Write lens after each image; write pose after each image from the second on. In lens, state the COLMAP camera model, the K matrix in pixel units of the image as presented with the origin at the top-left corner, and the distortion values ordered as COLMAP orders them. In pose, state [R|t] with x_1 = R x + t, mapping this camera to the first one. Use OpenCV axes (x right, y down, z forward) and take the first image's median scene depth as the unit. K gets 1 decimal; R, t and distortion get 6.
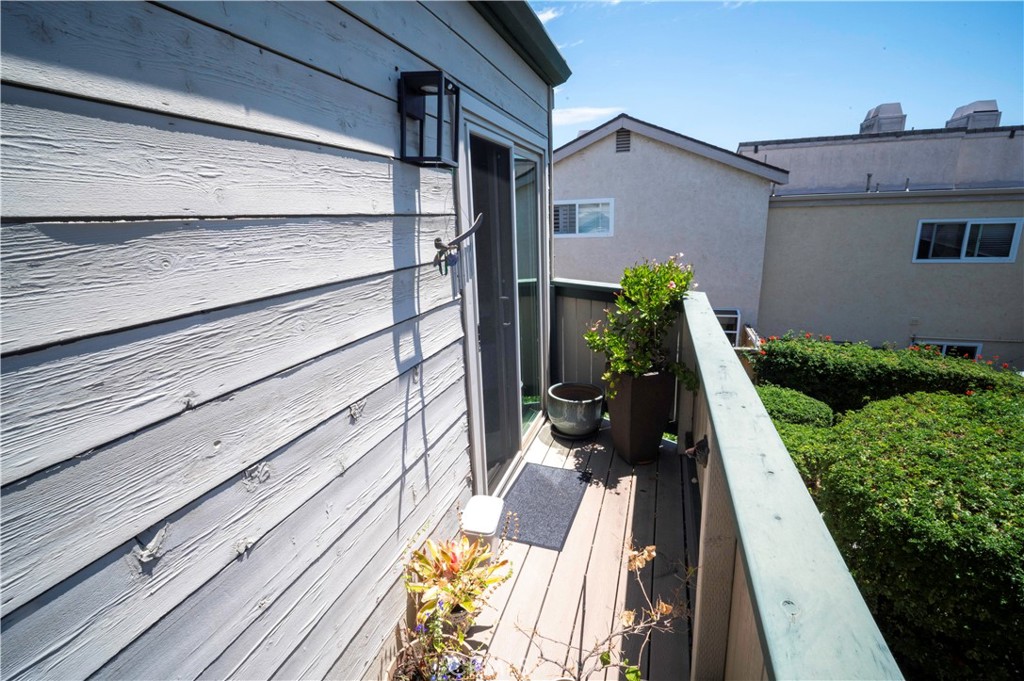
lens RADIAL K [[474.9, 0, 512.6], [0, 474.9, 337.6], [0, 0, 1]] dist [-0.014177, -0.000713]
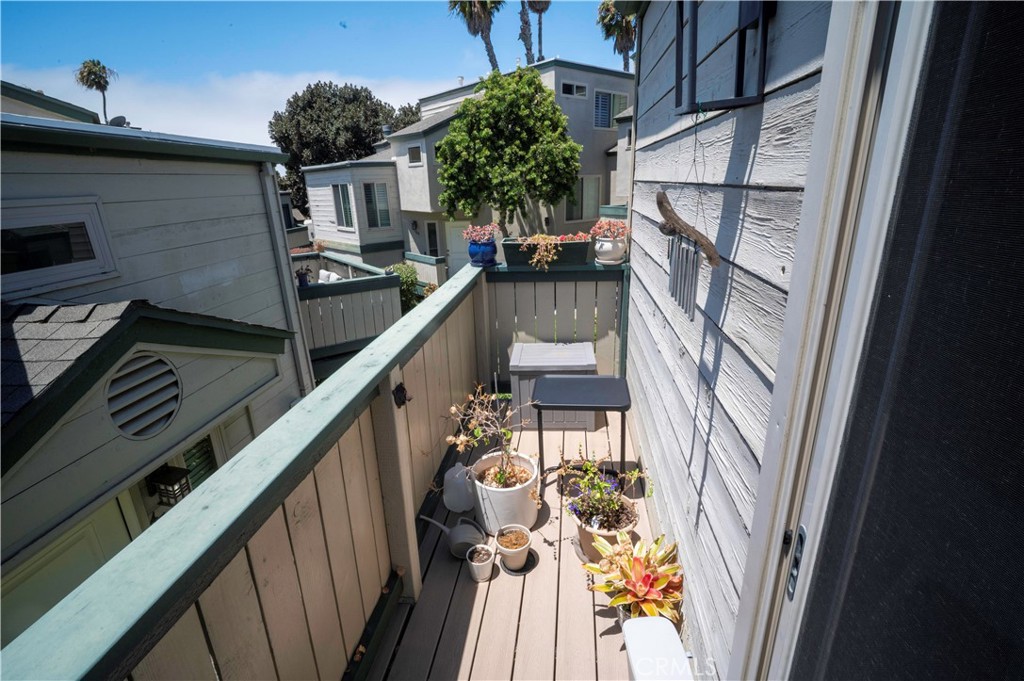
lens RADIAL K [[474.9, 0, 513.2], [0, 474.9, 339.0], [0, 0, 1]] dist [-0.014177, -0.000713]
pose [[-0.981624, 0.116805, -0.150900, 0.217246], [0.016821, 0.840663, 0.541297, -0.429570], [0.190082, 0.528812, -0.827180, 1.554337]]
